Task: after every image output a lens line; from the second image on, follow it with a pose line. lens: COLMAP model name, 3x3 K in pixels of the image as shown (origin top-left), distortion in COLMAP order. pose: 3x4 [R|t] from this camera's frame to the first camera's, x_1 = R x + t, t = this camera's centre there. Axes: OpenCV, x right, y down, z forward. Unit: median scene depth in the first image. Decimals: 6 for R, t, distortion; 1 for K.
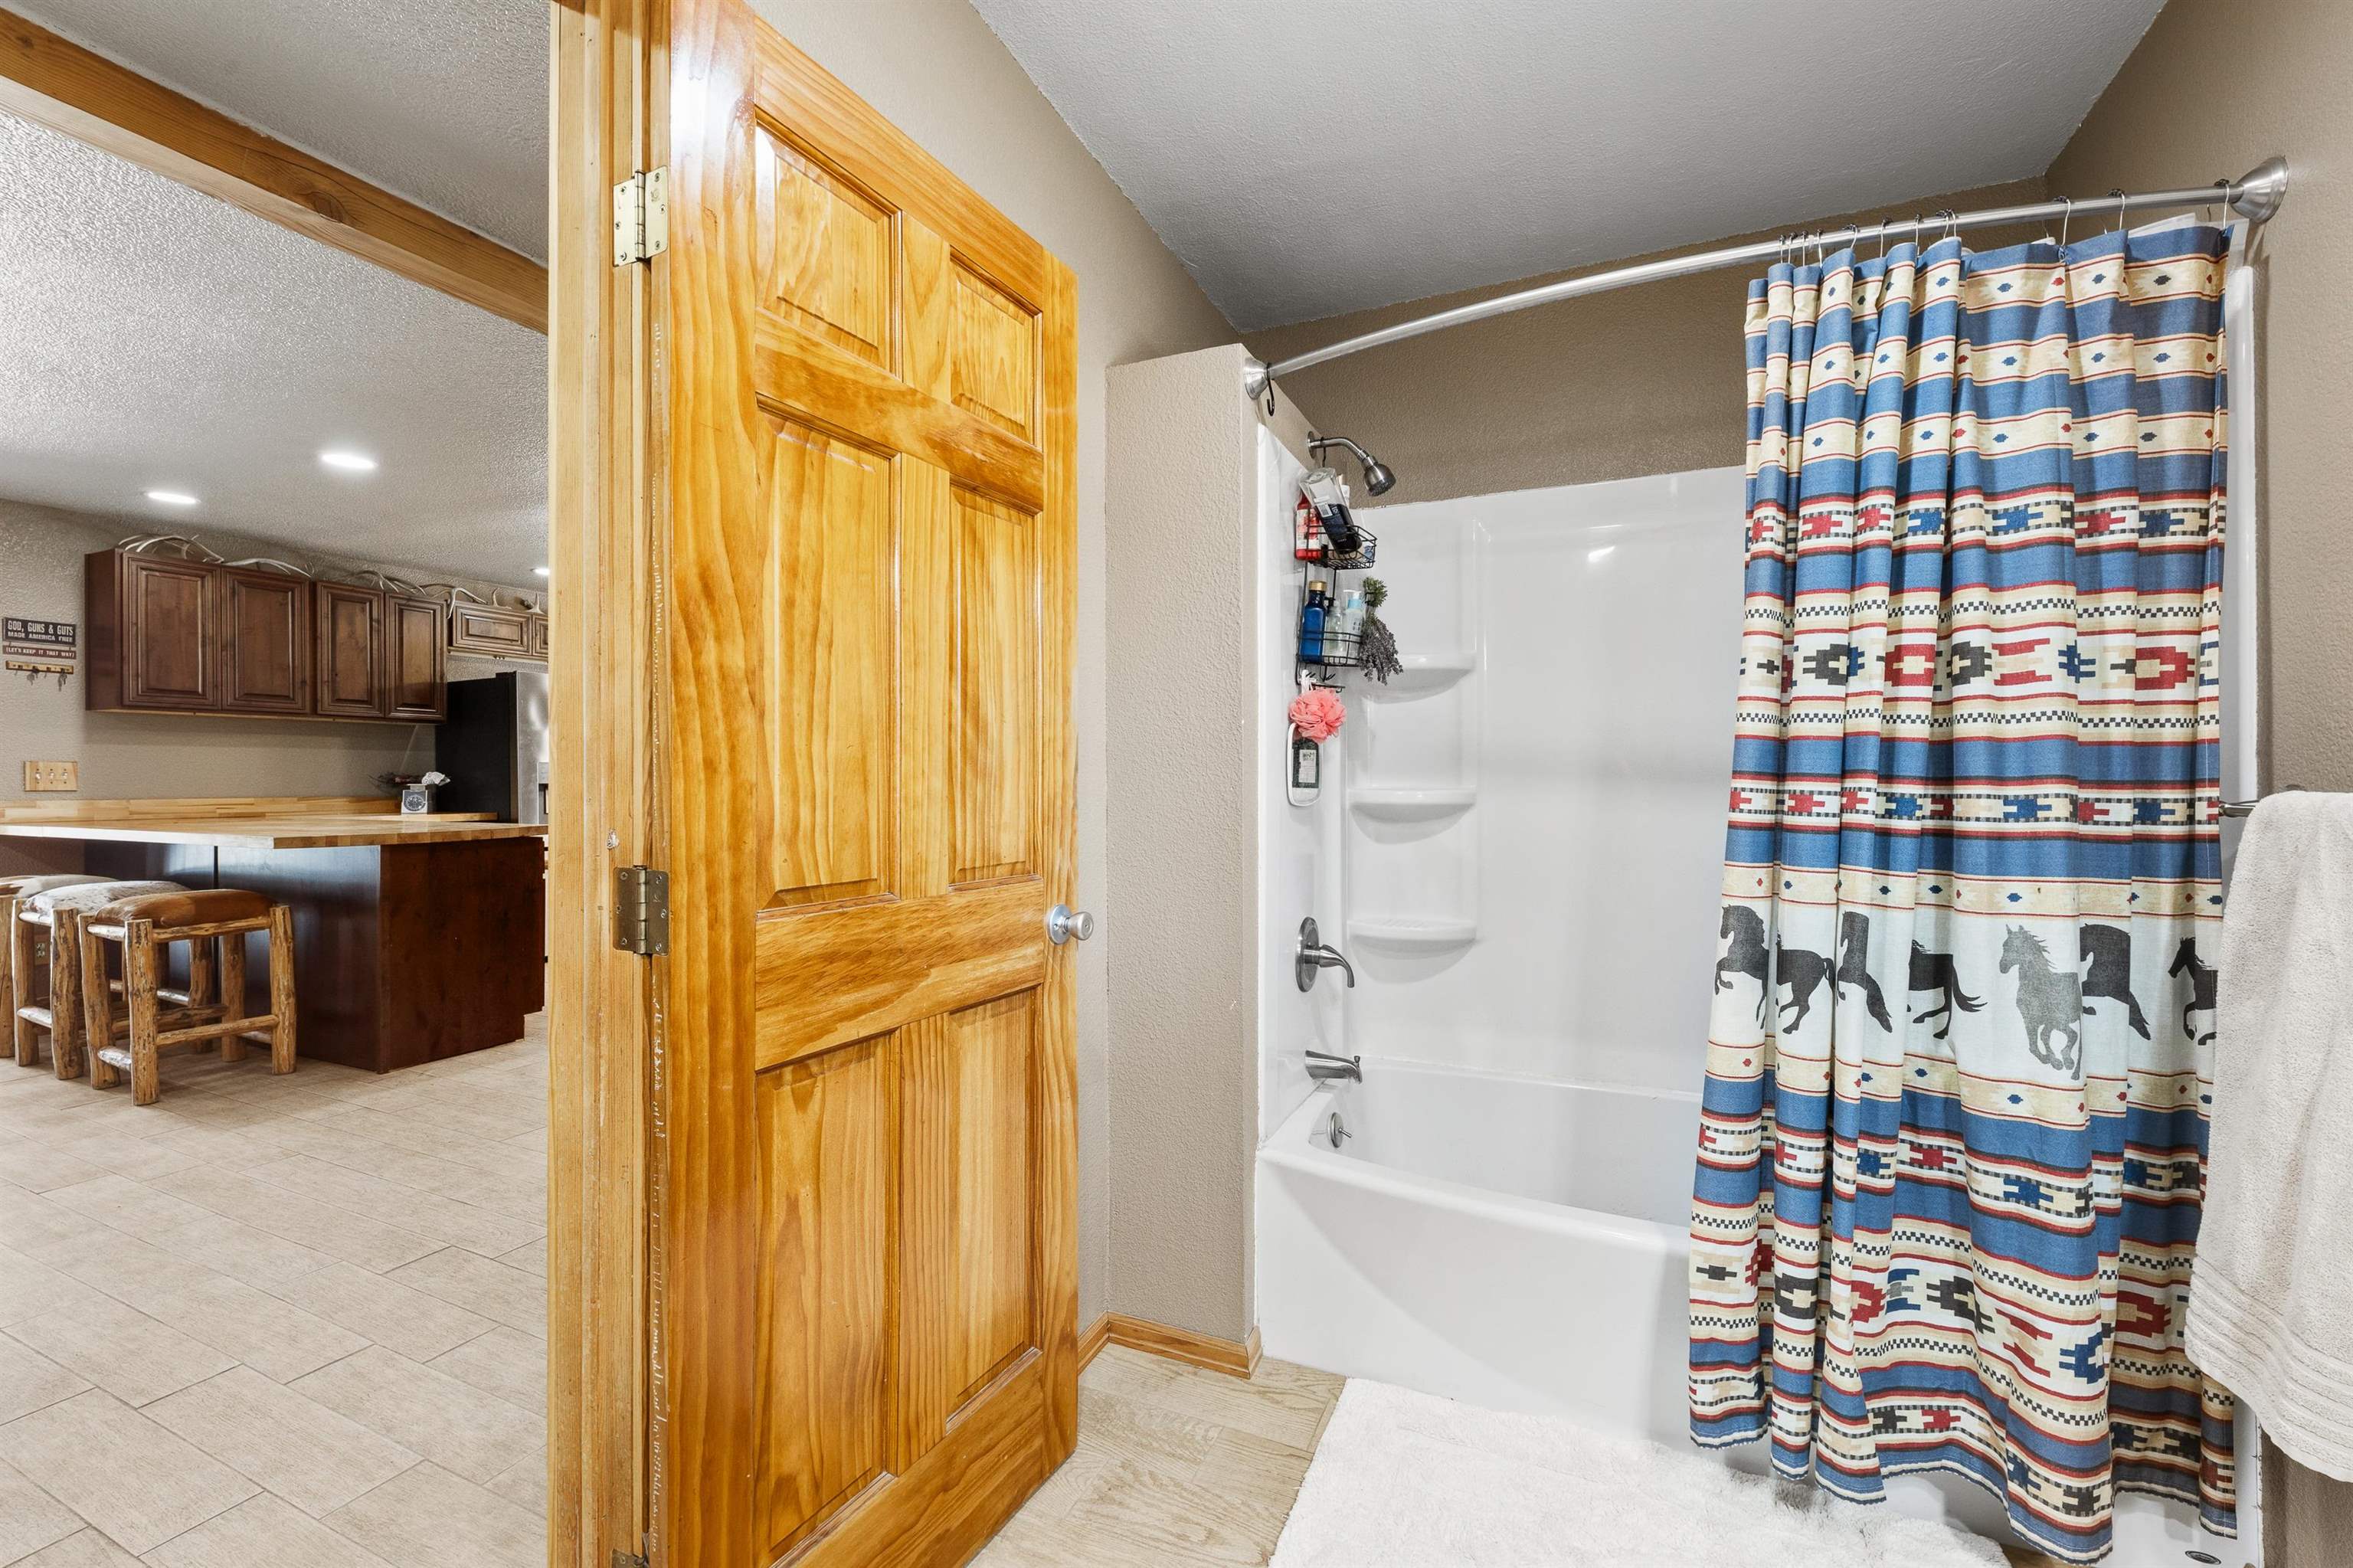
lens RADIAL K [[979.2, 0, 1185.1], [0, 979.2, 779.7], [0, 0, 1]] dist [0.003326, -0.001178]
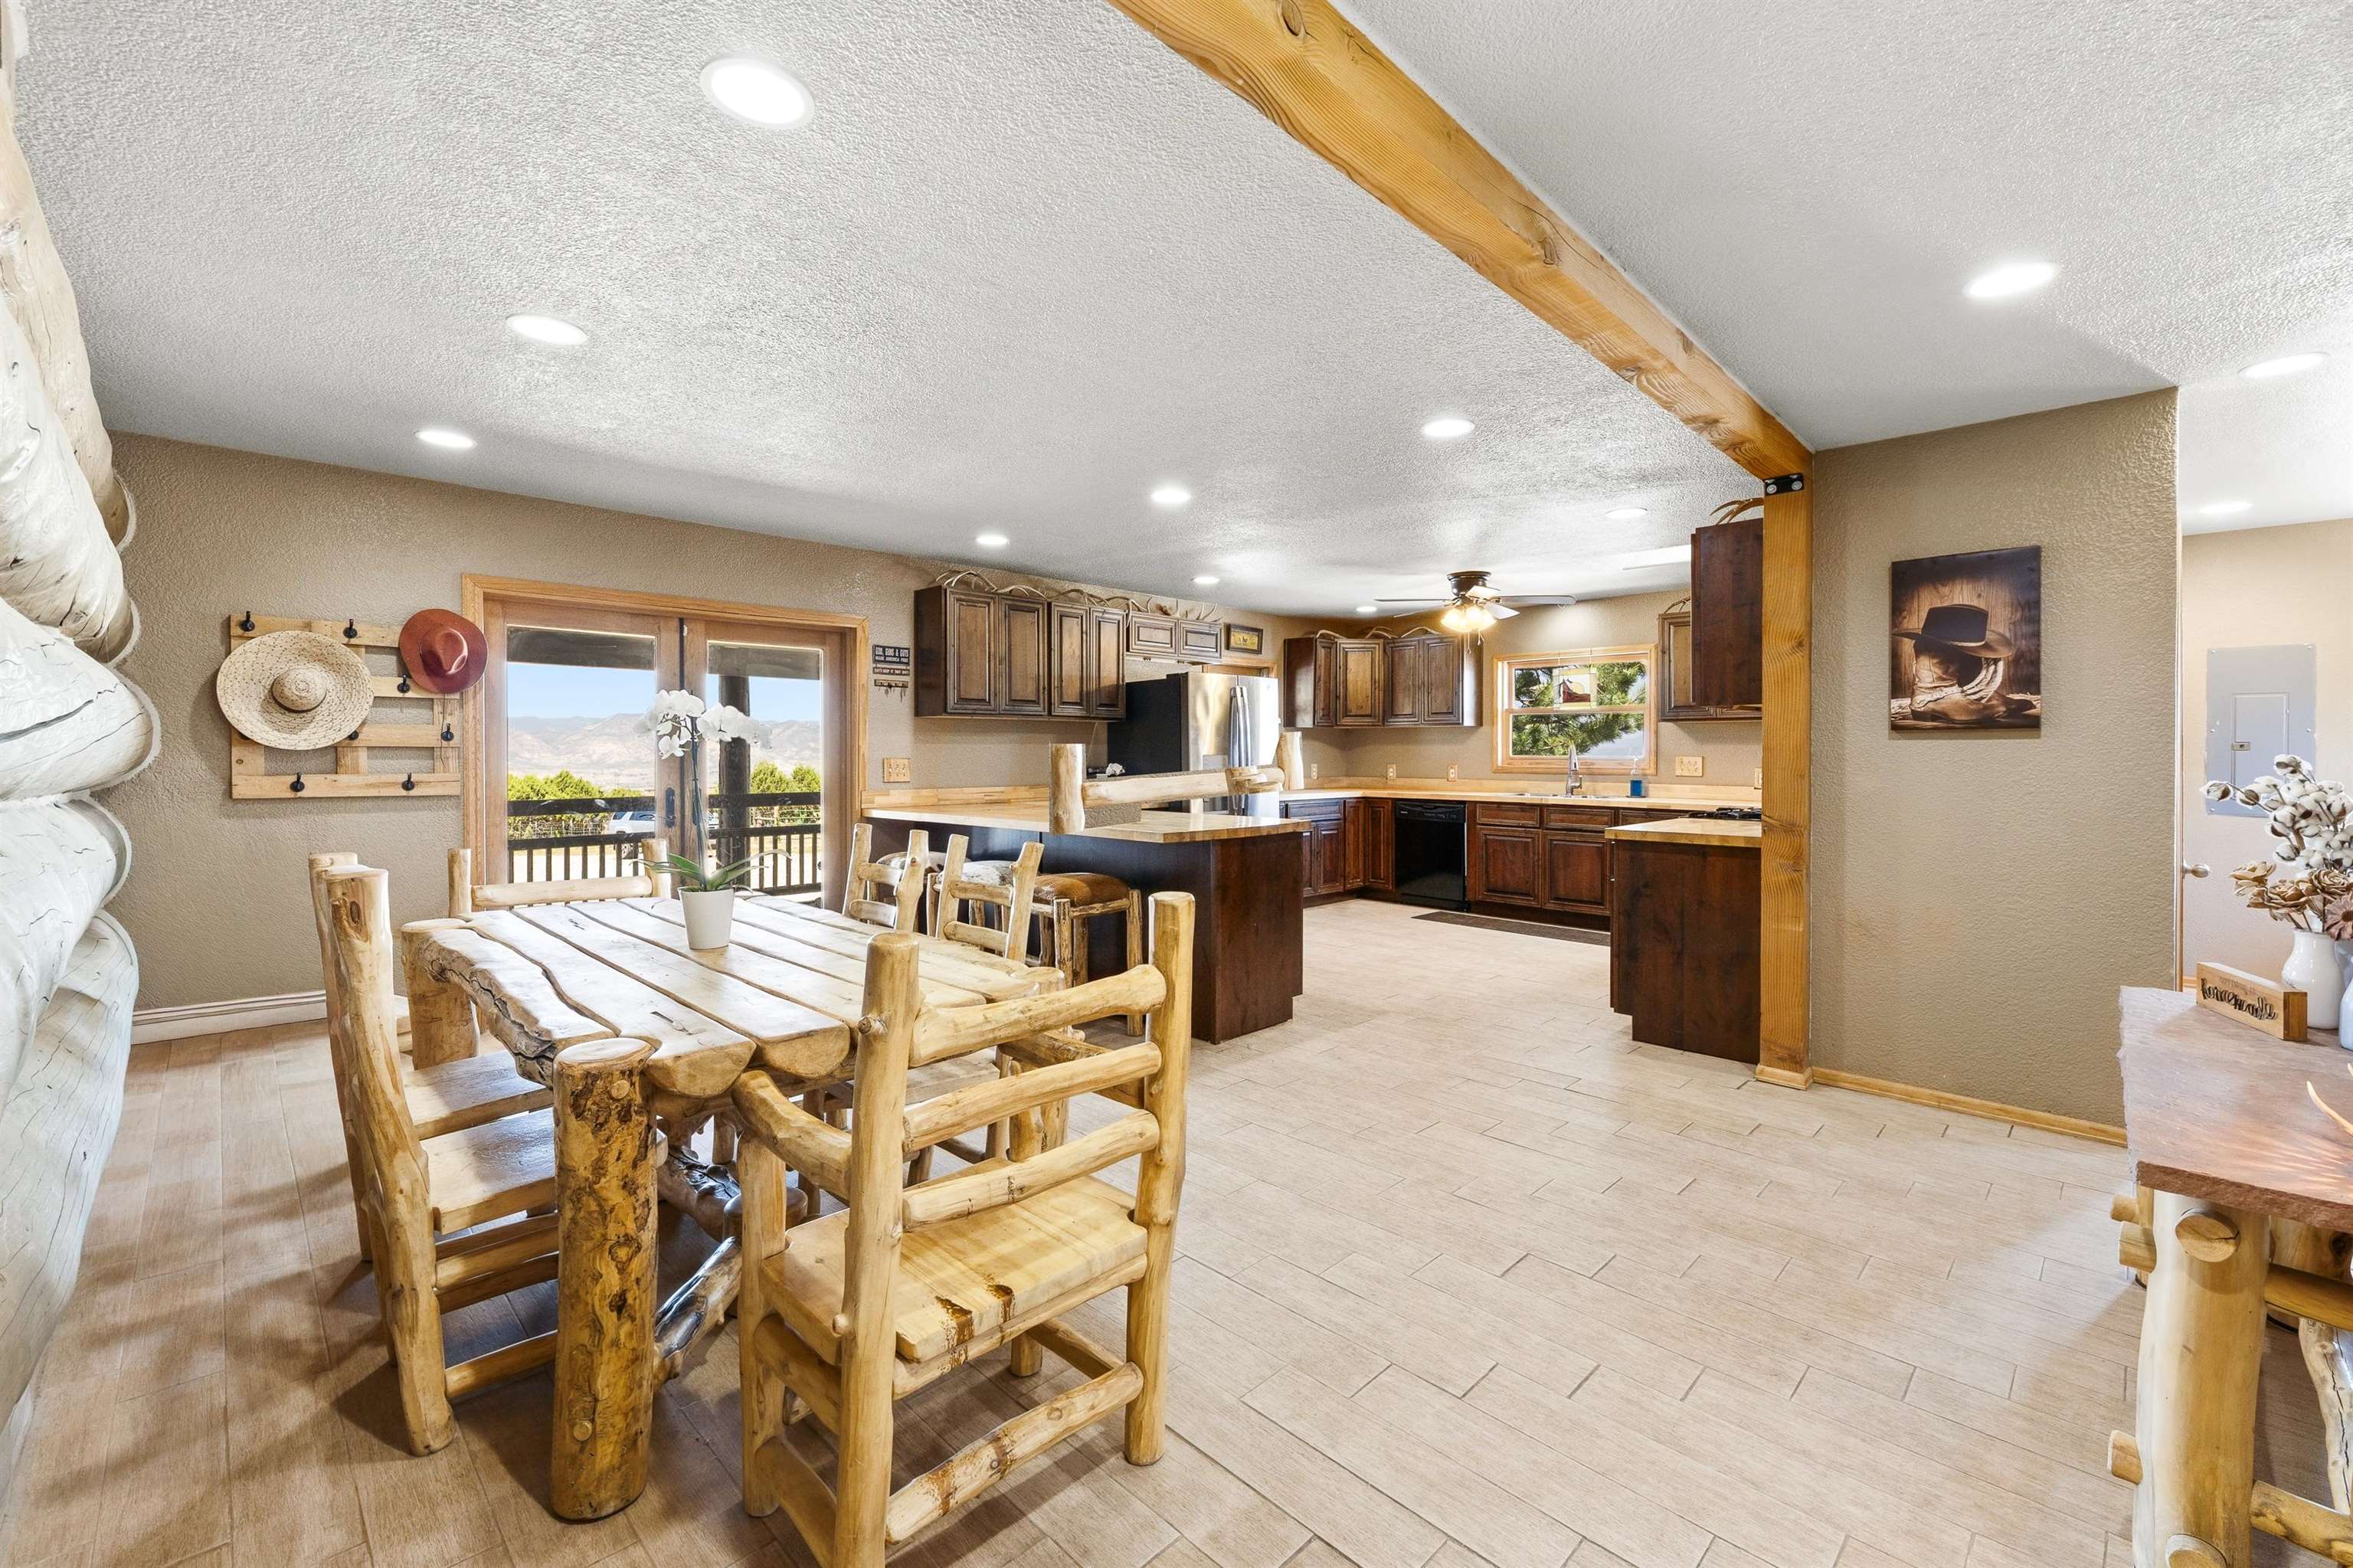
lens RADIAL K [[979.2, 0, 1200.9], [0, 979.2, 750.5], [0, 0, 1]] dist [0.003326, -0.001178]
pose [[0.940512, -0.001933, -0.339754, -0.359826], [0.000535, 0.999991, -0.004207, -0.022579], [0.339759, 0.003775, 0.940505, -0.039529]]
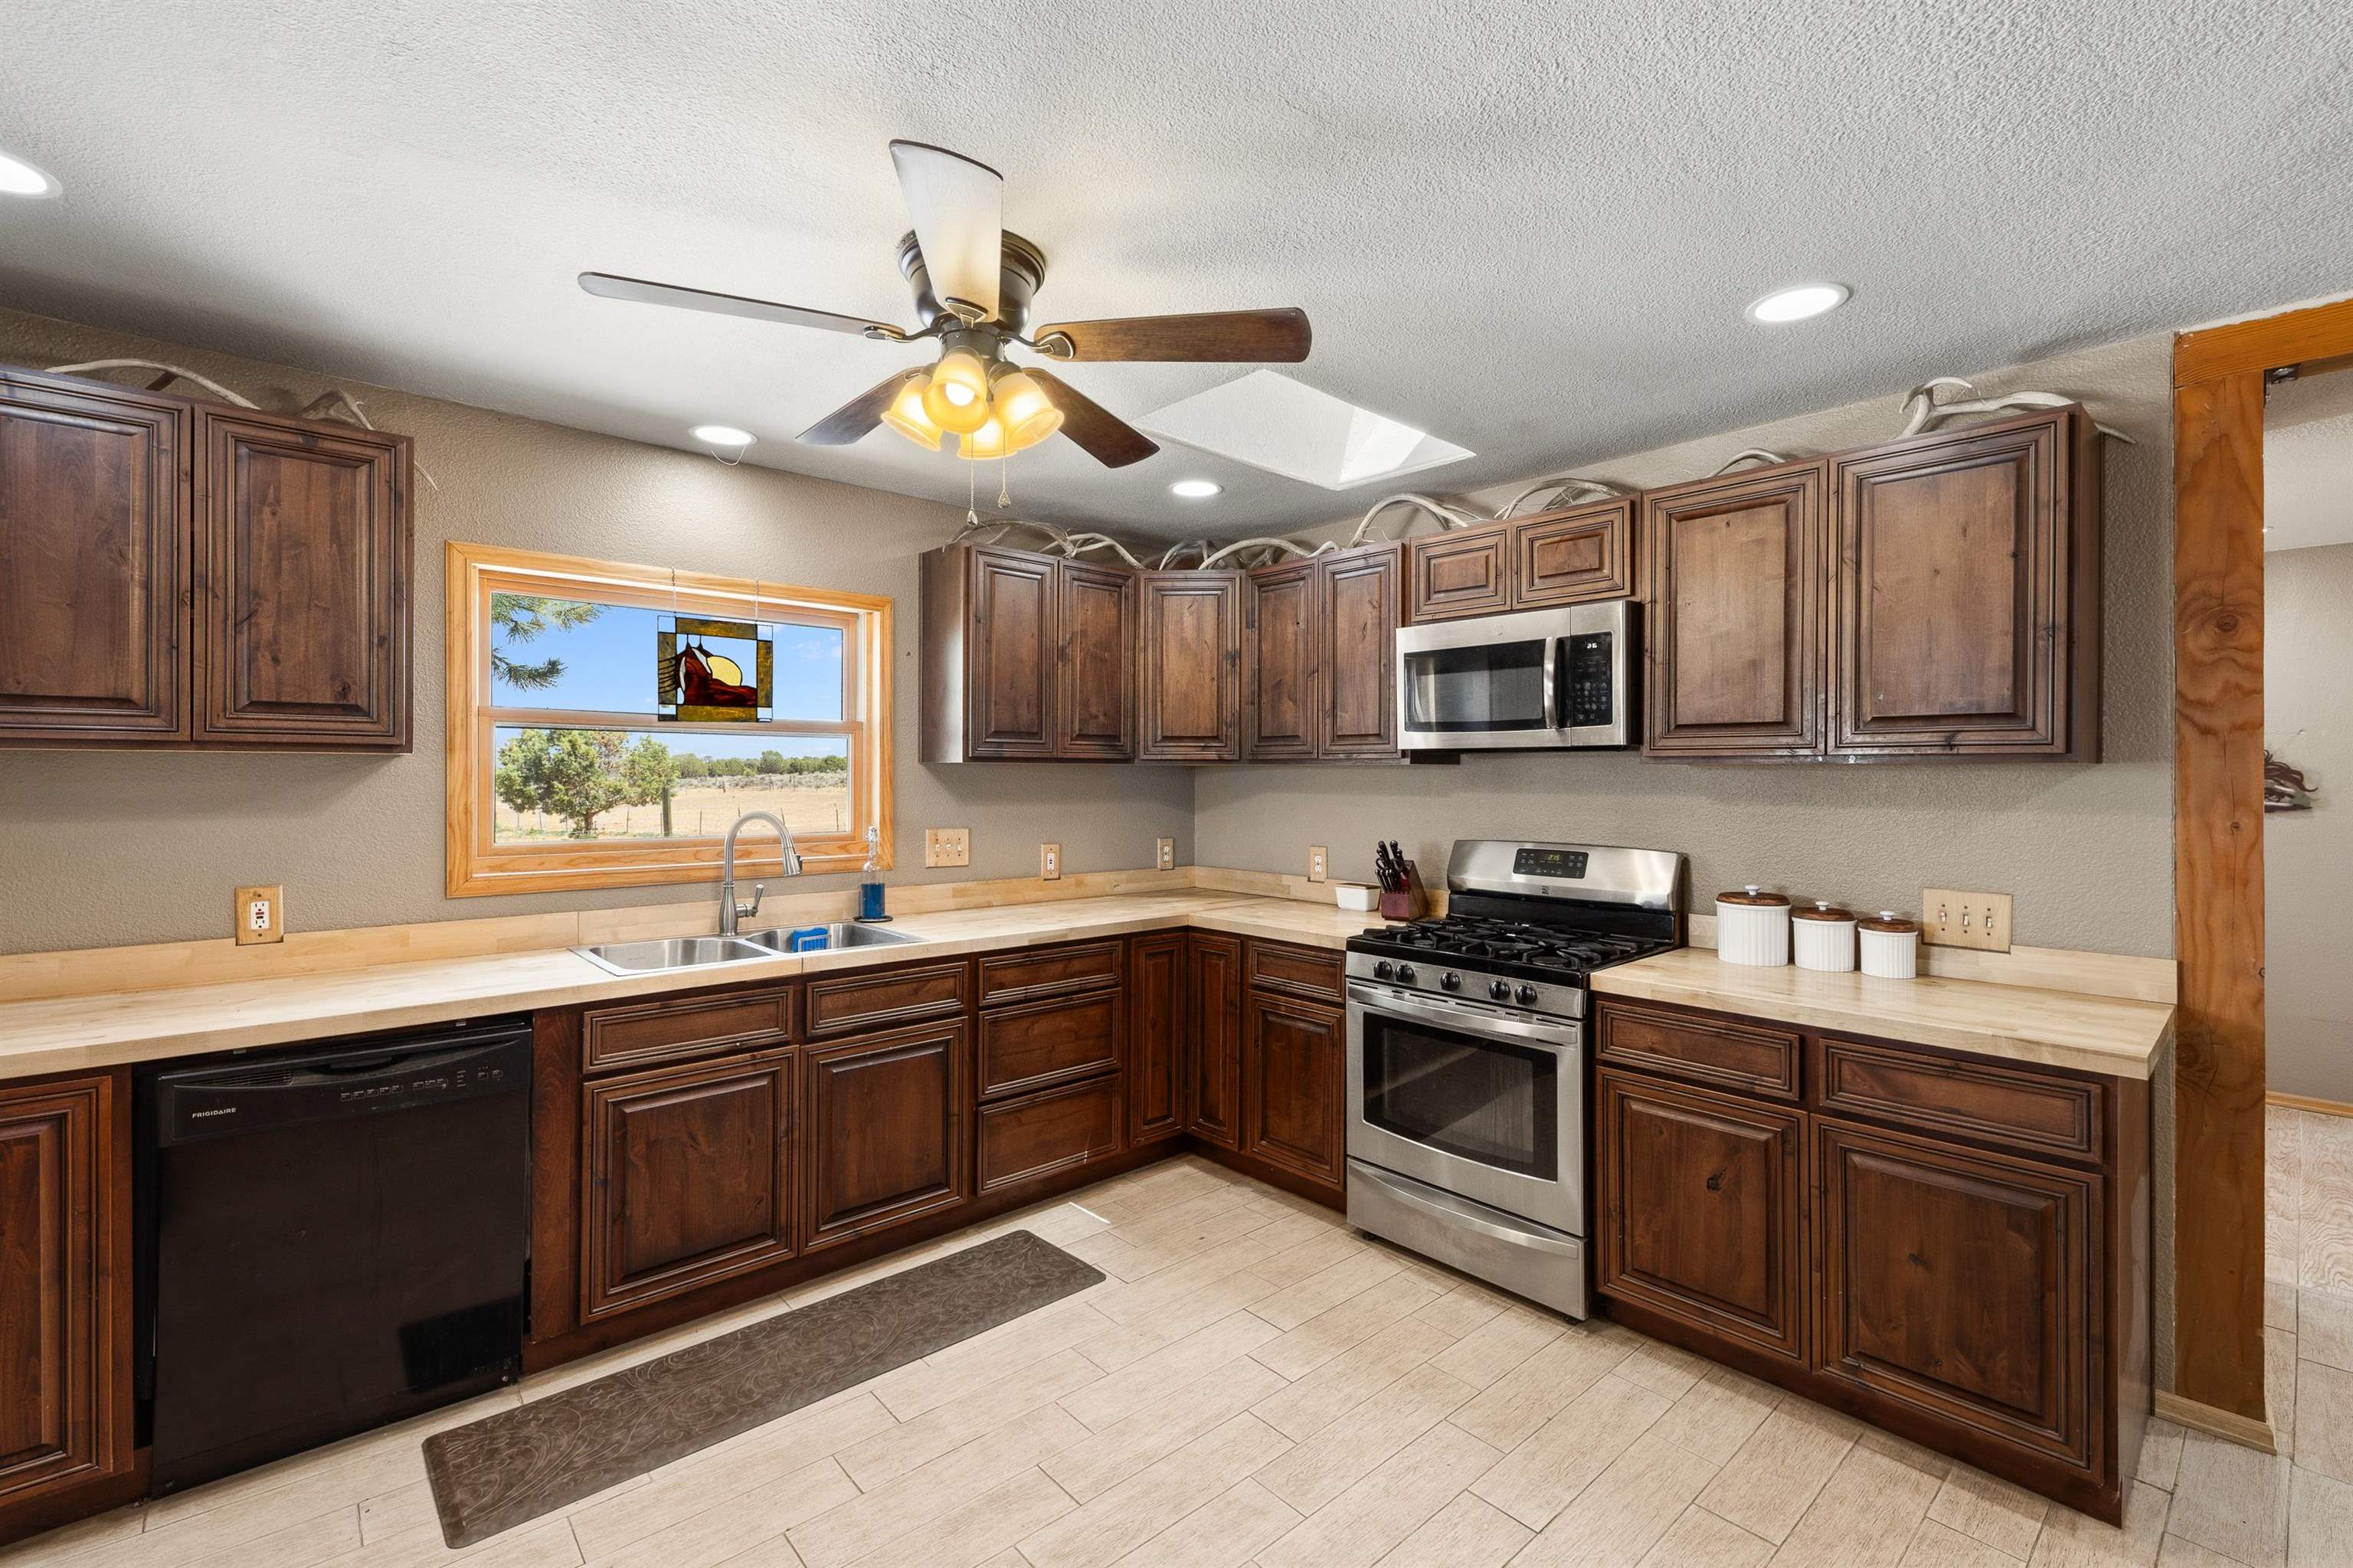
lens RADIAL K [[979.2, 0, 1152.7], [0, 979.2, 791.2], [0, 0, 1]] dist [0.003326, -0.001178]
pose [[0.406584, -0.013625, 0.913512, -0.795893], [-0.000366, 0.999886, 0.015076, -0.059265], [-0.913614, -0.006464, 0.406532, 1.123544]]
